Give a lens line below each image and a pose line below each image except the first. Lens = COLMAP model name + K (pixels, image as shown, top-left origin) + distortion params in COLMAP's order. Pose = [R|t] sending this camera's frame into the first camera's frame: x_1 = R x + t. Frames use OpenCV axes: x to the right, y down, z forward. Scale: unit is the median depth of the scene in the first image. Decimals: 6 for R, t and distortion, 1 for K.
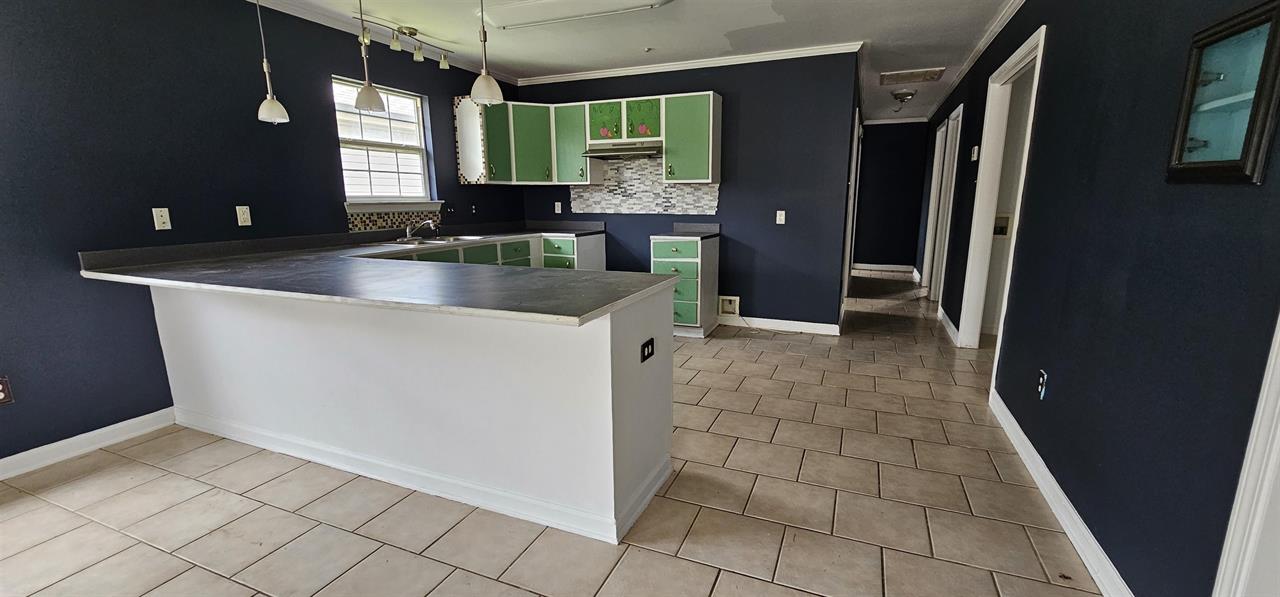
lens RADIAL K [[528.4, 0, 641.5], [0, 528.4, 303.2], [0, 0, 1]] dist [0.004681, 0.000539]
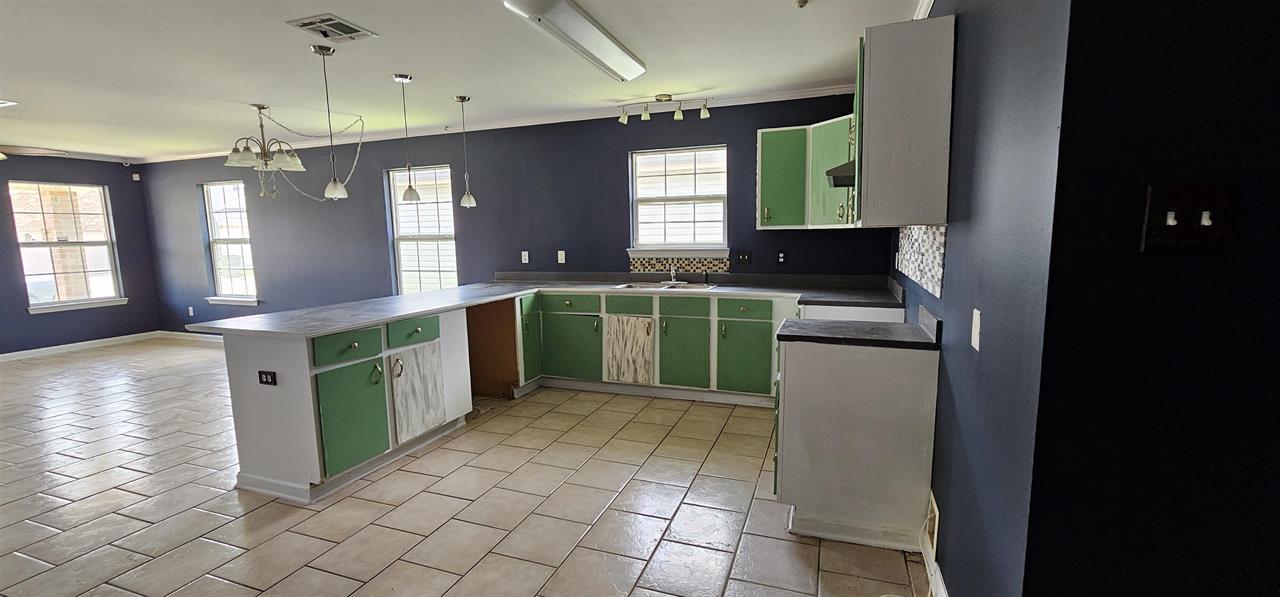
lens RADIAL K [[528.4, 0, 640.5], [0, 528.4, 299.6], [0, 0, 1]] dist [0.004681, 0.000539]
pose [[0.048793, 0.123963, -0.991086, 0.546093], [-0.183001, 0.976581, 0.113139, -0.169917], [0.981901, 0.175849, 0.070336, 0.740258]]
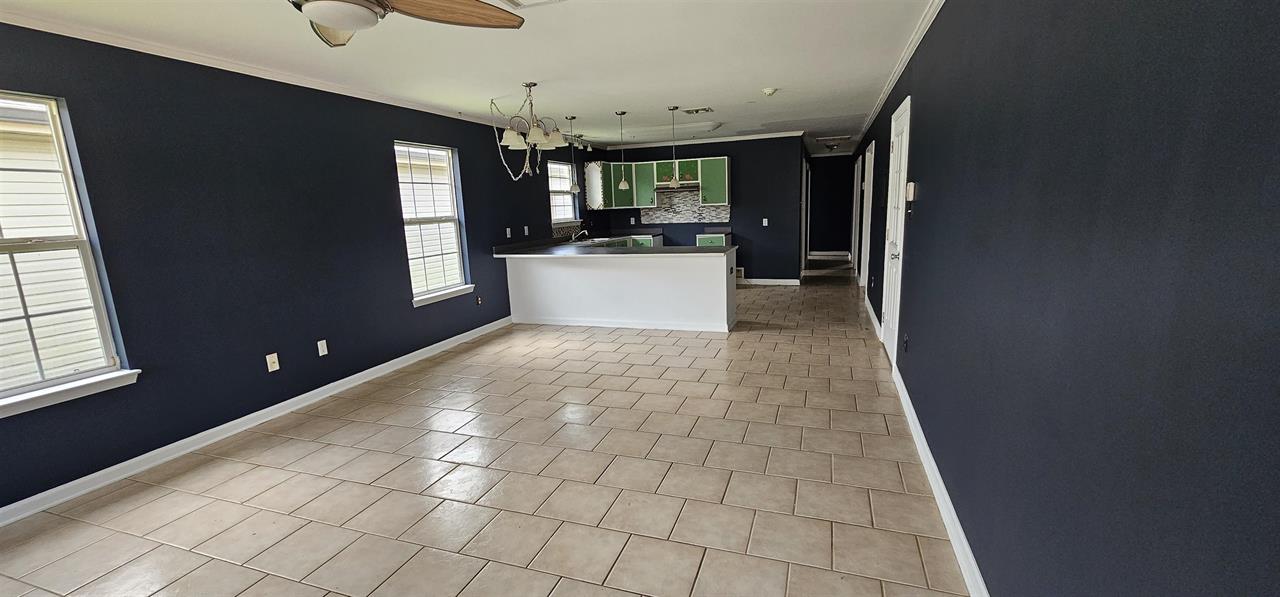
lens RADIAL K [[528.4, 0, 644.6], [0, 528.4, 298.1], [0, 0, 1]] dist [0.004681, 0.000539]
pose [[0.997036, -0.044258, 0.062927, -0.269796], [0.045669, 0.998732, -0.021170, 0.115010], [-0.061910, 0.023981, 0.997794, -0.764296]]
